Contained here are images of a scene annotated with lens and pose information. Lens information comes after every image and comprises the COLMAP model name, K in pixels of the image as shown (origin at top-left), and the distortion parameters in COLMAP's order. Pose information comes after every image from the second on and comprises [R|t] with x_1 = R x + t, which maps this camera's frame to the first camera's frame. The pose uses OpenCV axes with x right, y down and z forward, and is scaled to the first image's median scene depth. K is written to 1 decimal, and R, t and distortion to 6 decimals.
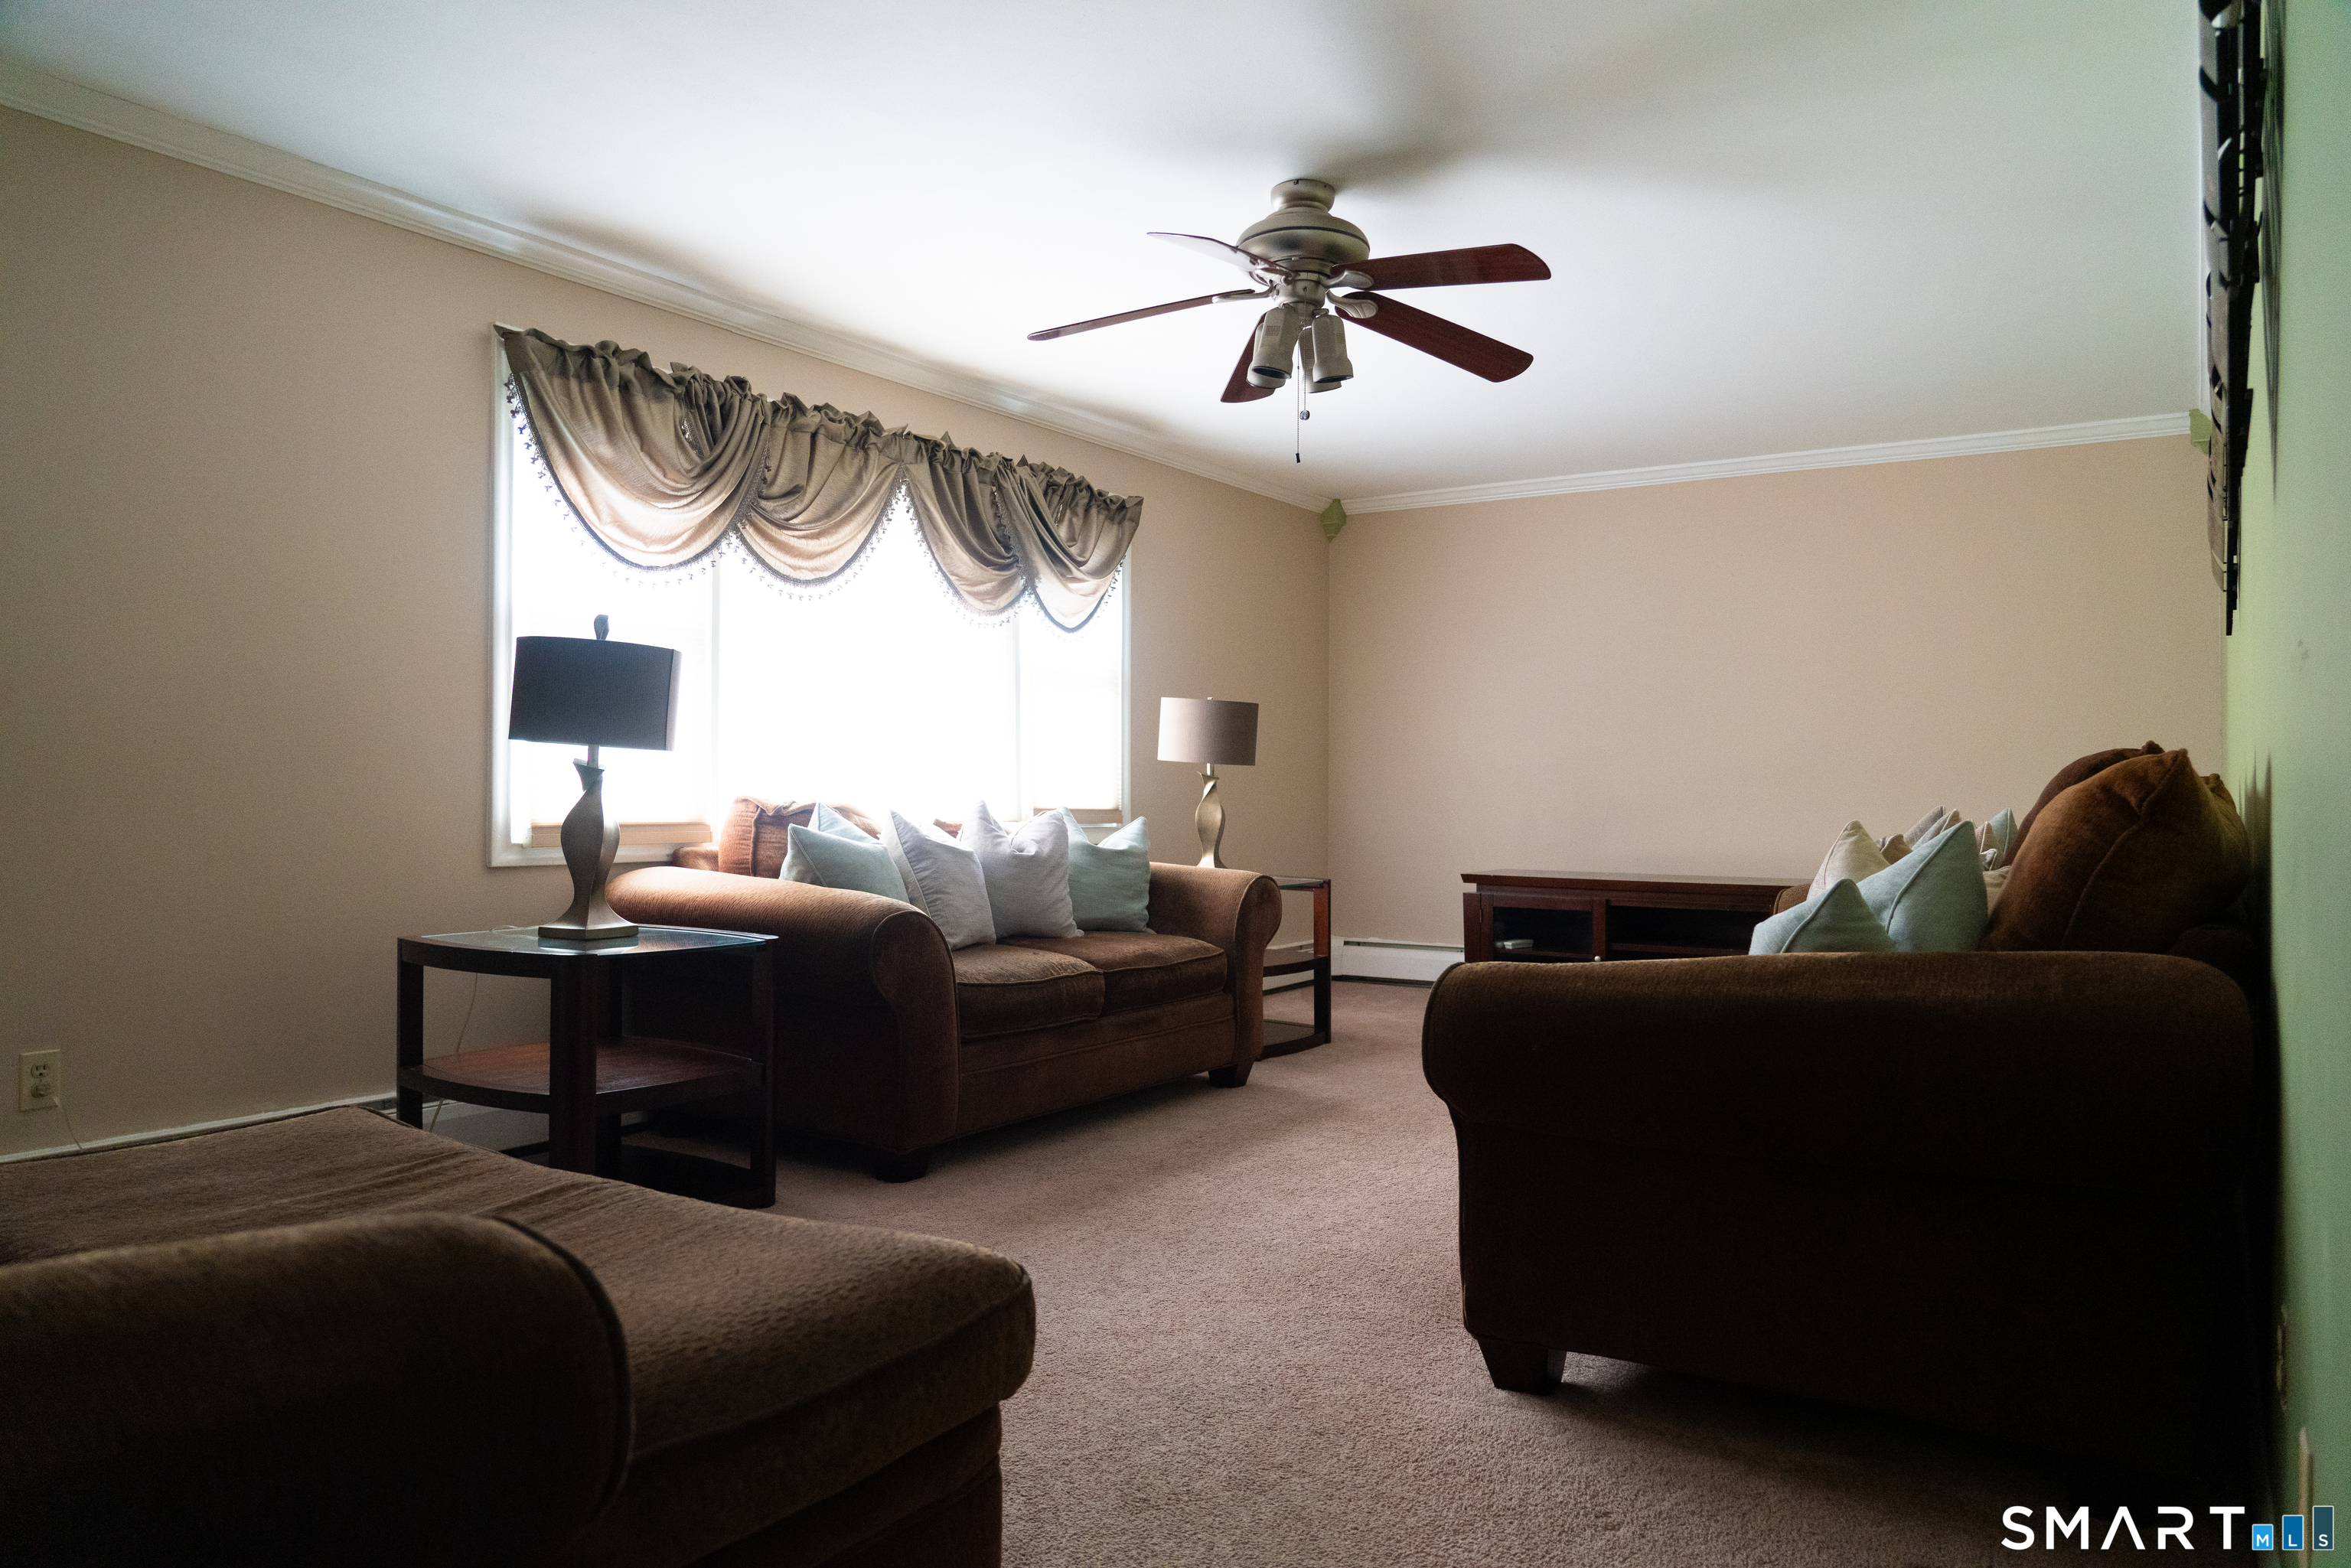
lens RADIAL K [[1608.6, 0, 1180.6], [0, 1608.6, 779.8], [0, 0, 1]] dist [-0.024324, 0.010699]
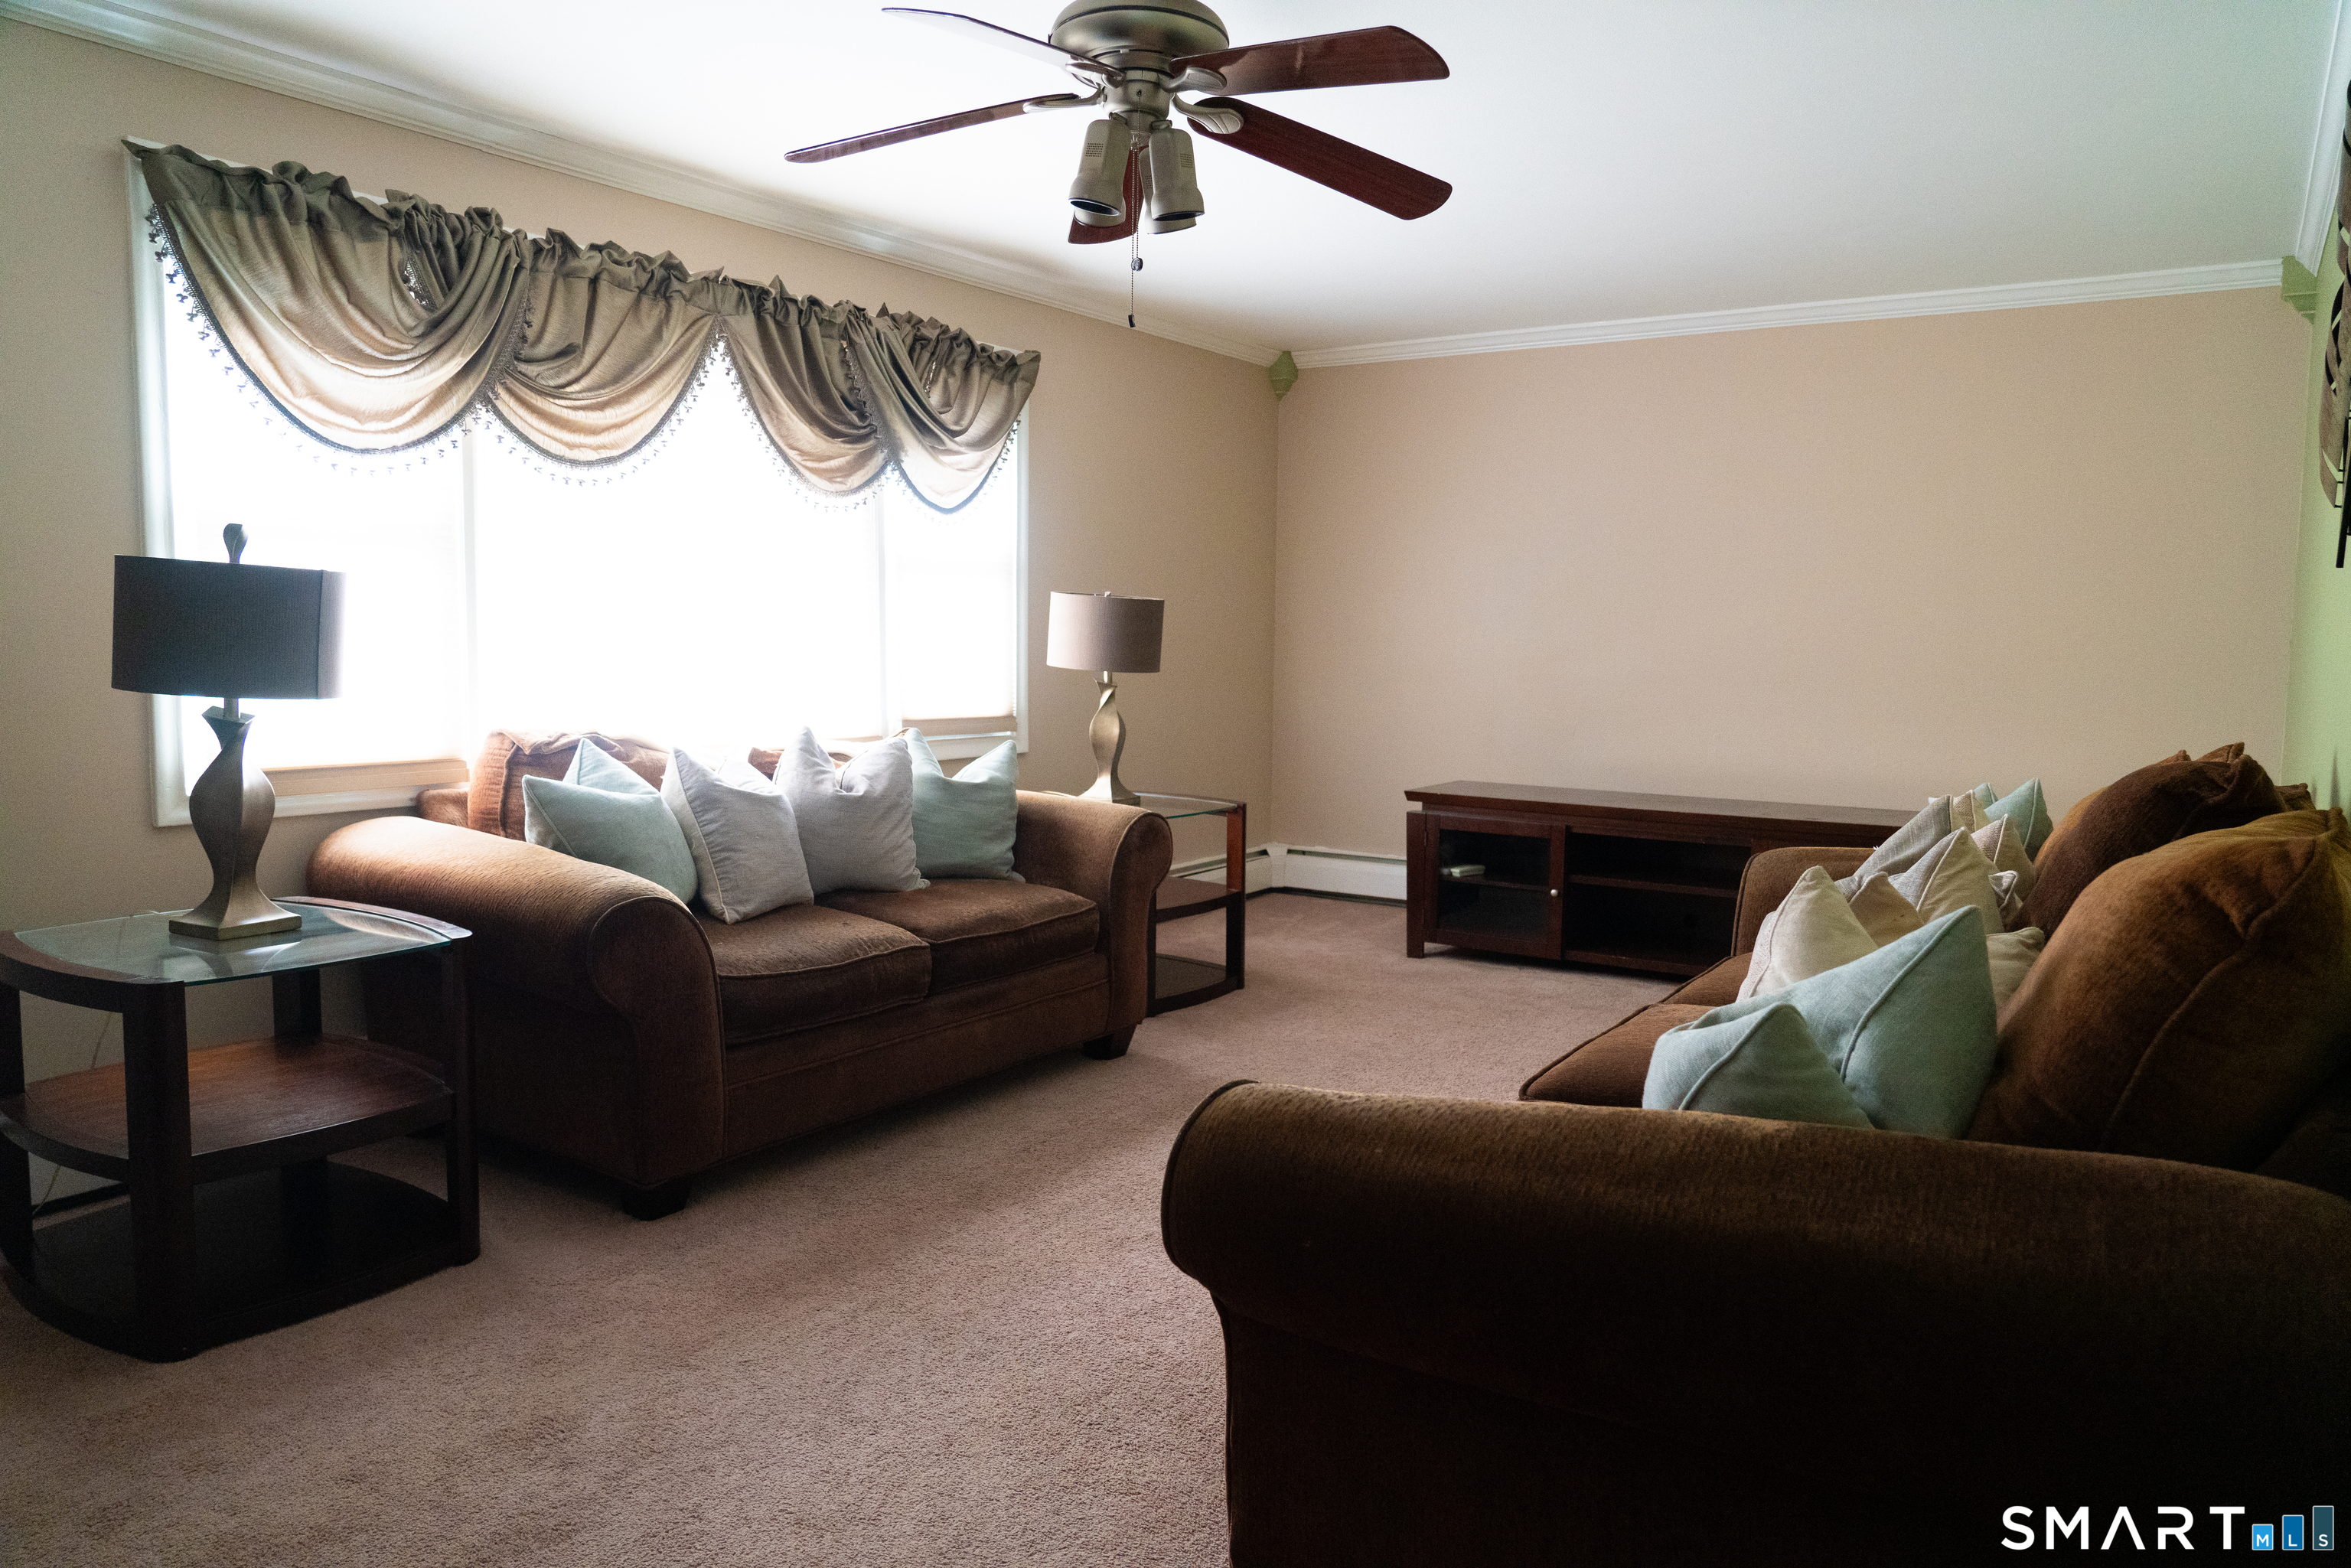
lens RADIAL K [[1608.6, 0, 1176.9], [0, 1608.6, 782.6], [0, 0, 1]] dist [-0.024324, 0.010699]
pose [[0.999865, 0.010031, -0.013015, 0.086901], [-0.008670, 0.994875, 0.100743, -0.047442], [0.013959, -0.100617, 0.994827, 0.174799]]
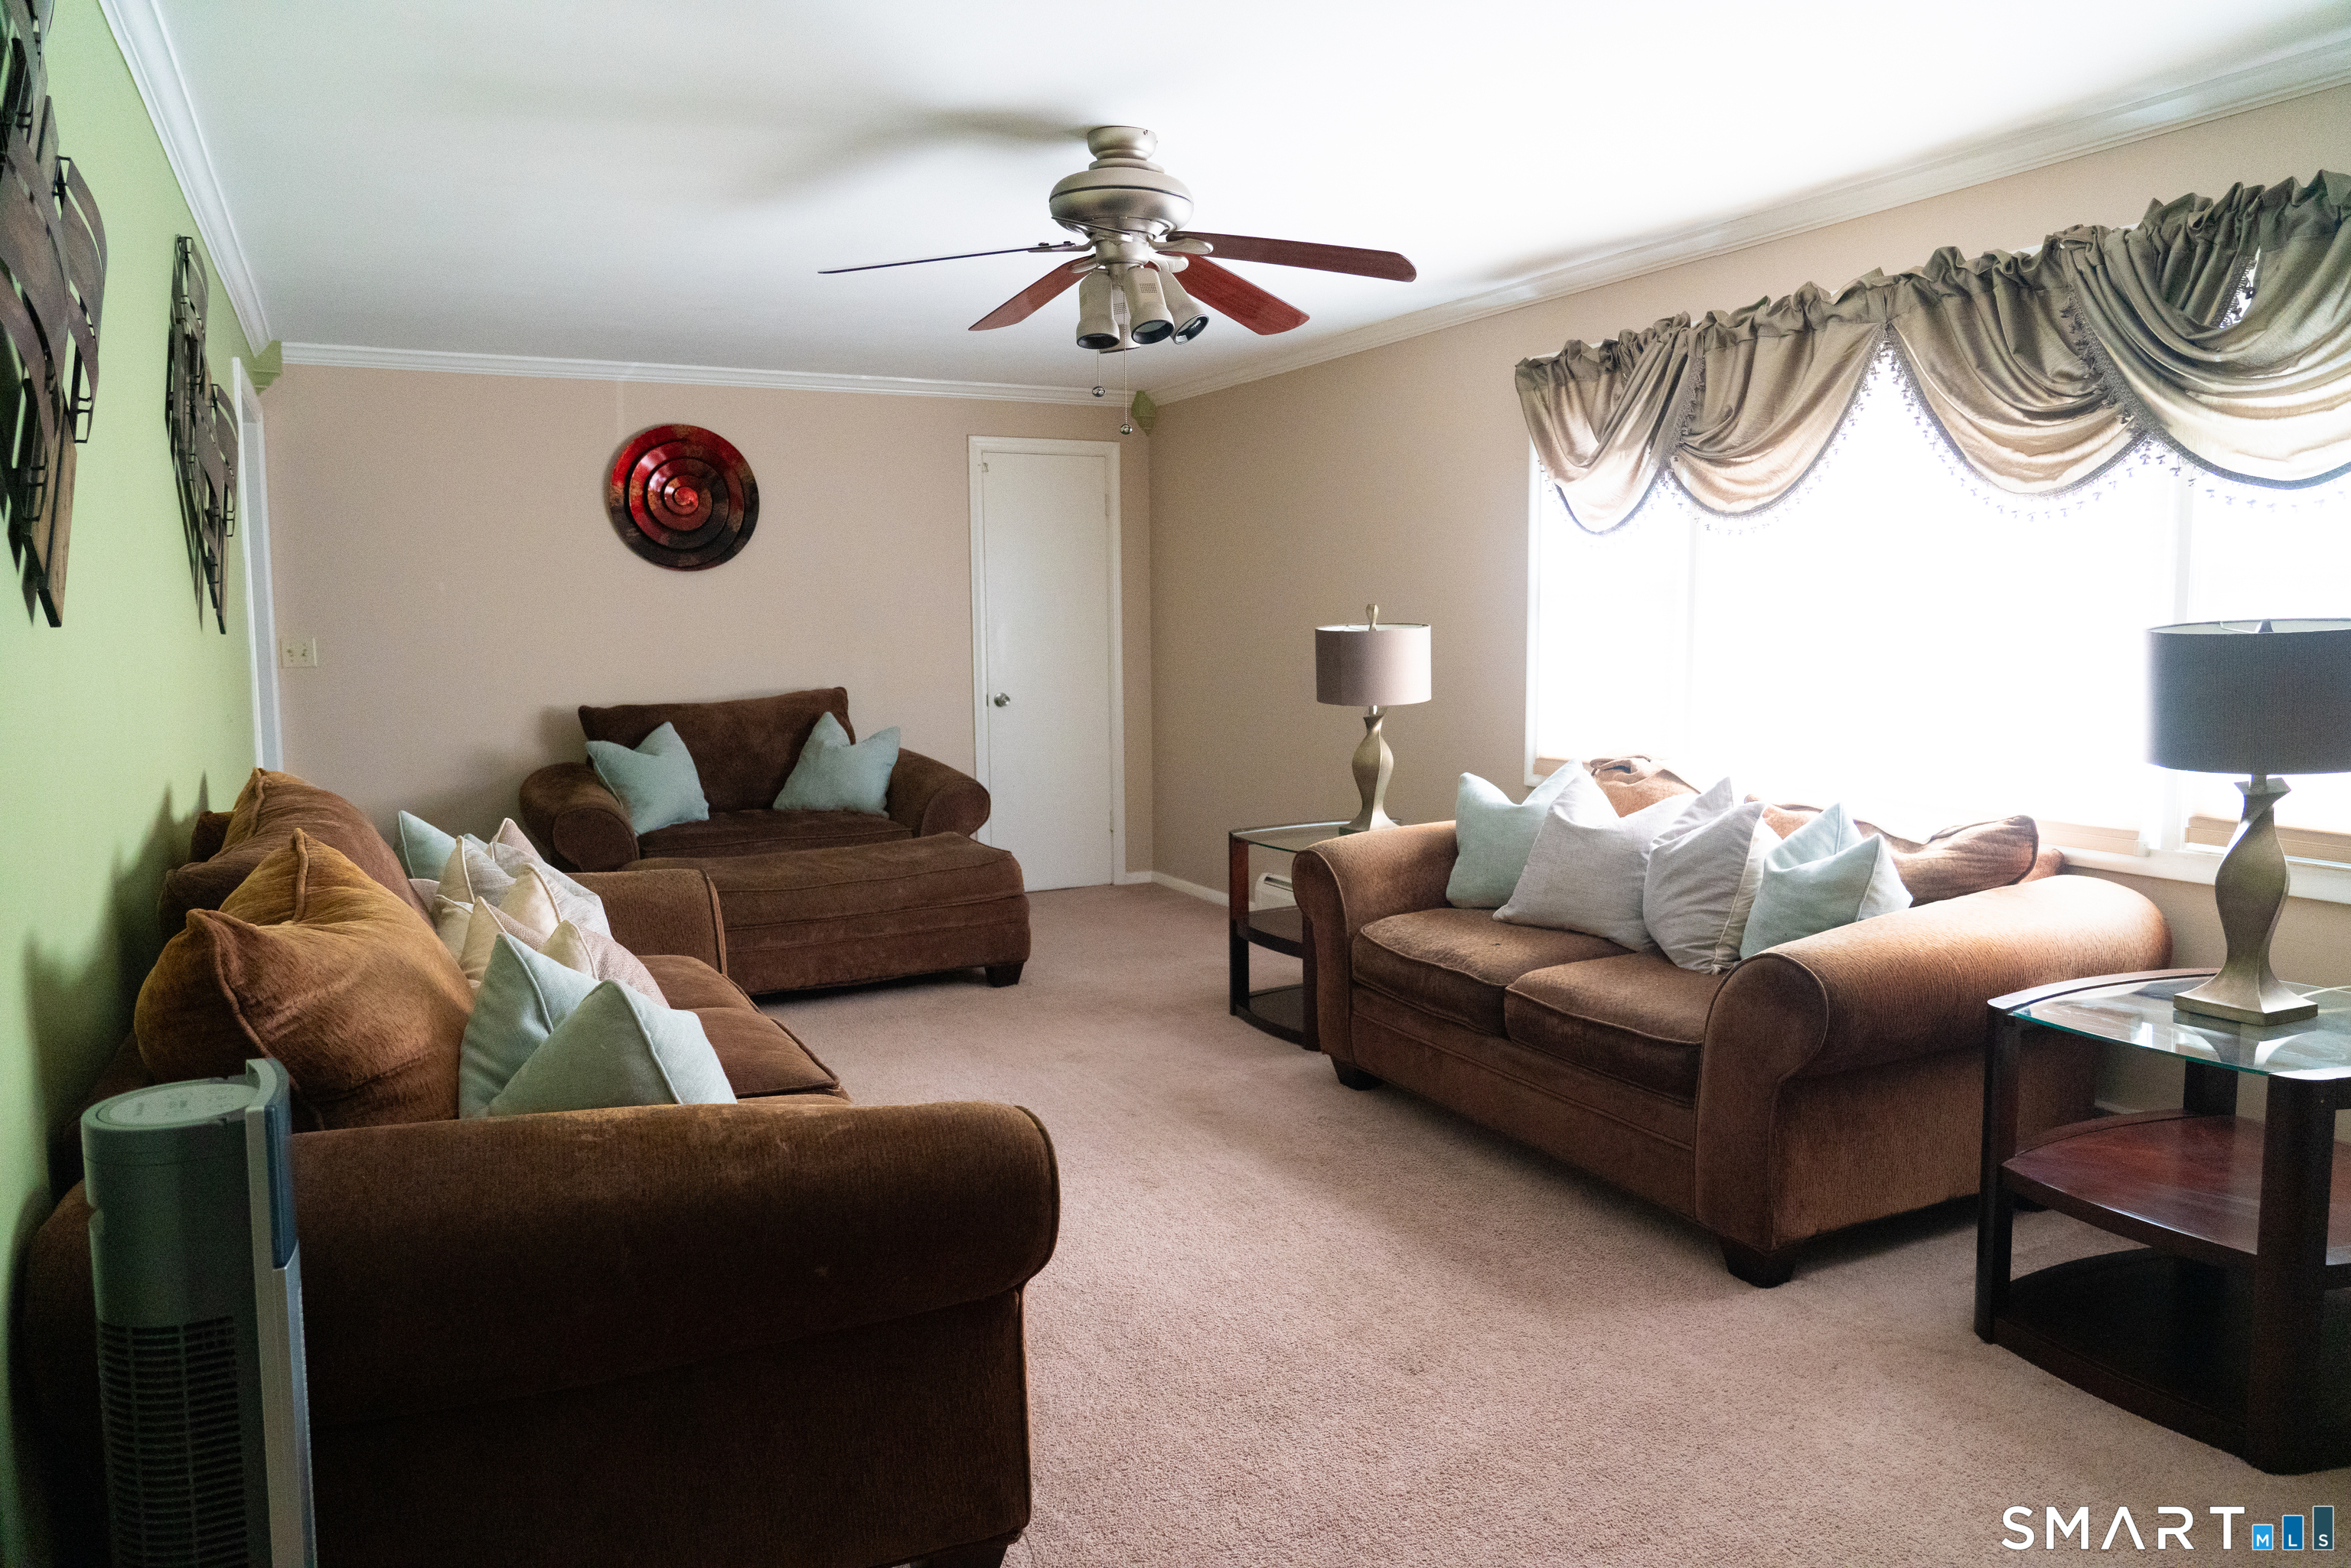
lens RADIAL K [[1608.6, 0, 1186.9], [0, 1608.6, 782.4], [0, 0, 1]] dist [-0.024324, 0.010699]
pose [[-0.516997, 0.046123, -0.854744, 0.706920], [-0.043198, 0.995869, 0.079867, -0.035971], [0.854897, 0.078214, -0.512869, 1.262425]]
